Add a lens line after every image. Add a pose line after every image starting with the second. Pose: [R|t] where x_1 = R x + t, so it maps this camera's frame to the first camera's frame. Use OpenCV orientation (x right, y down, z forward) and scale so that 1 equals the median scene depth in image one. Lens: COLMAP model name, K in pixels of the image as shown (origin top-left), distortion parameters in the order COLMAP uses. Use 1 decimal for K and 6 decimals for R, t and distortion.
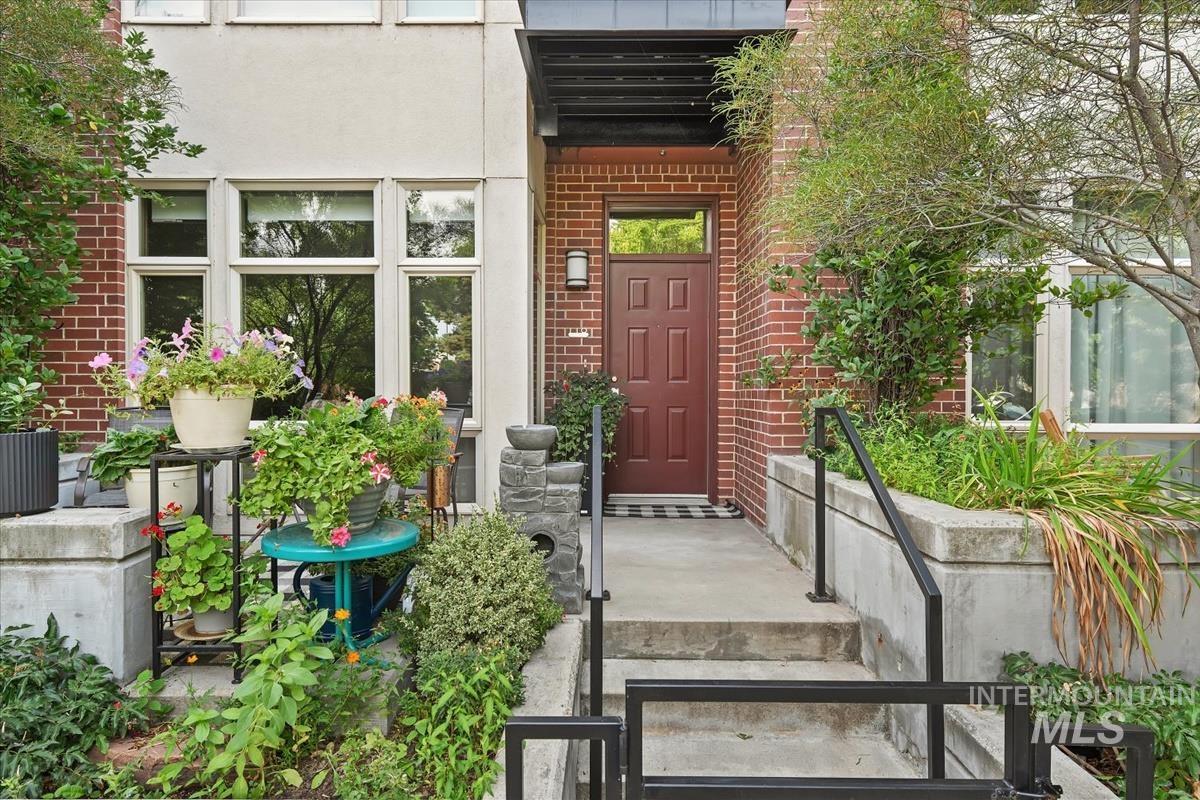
lens RADIAL K [[531.4, 0, 616.7], [0, 531.4, 398.1], [0, 0, 1]] dist [0.001786, -0.000141]
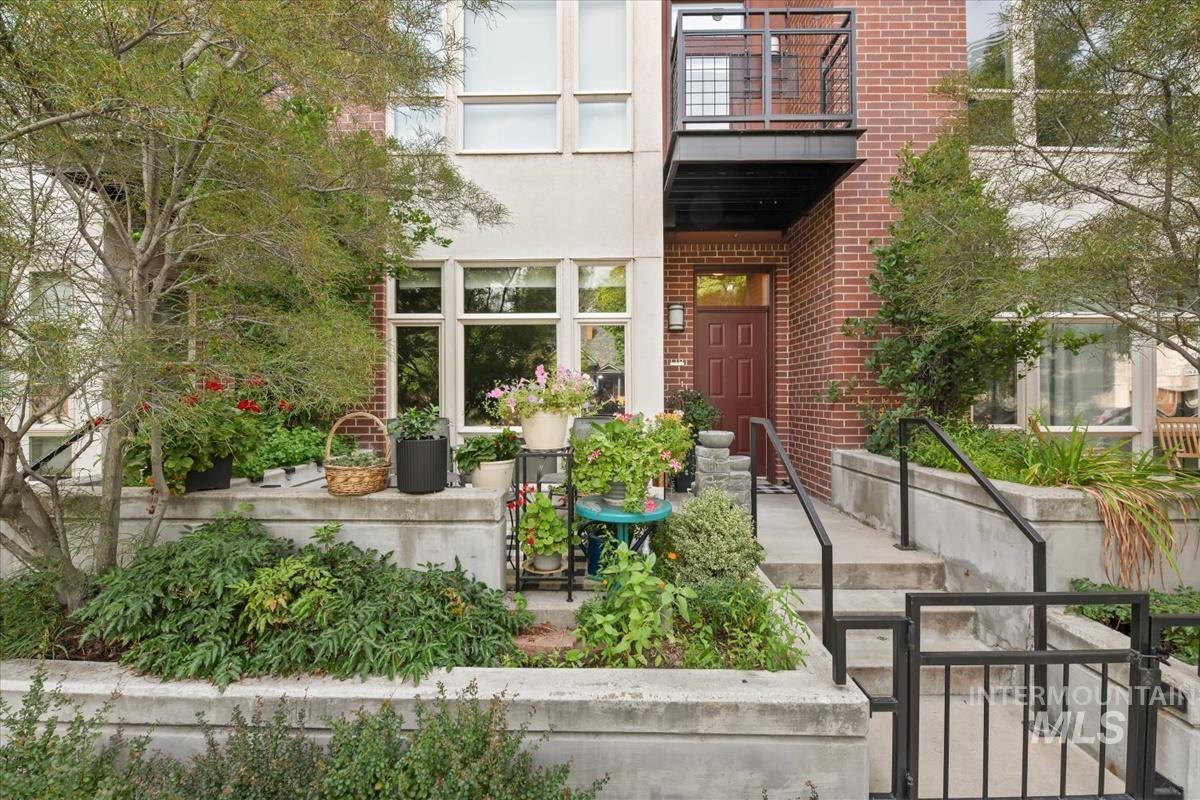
lens RADIAL K [[409.6, 0, 556.2], [0, 409.6, 397.1], [0, 0, 1]] dist [-0.009836, -0.002728]
pose [[0.999849, -0.003592, -0.016999, -0.479439], [0.003456, 0.999962, -0.007999, -0.029576], [0.017027, 0.007939, 0.999824, -0.119942]]
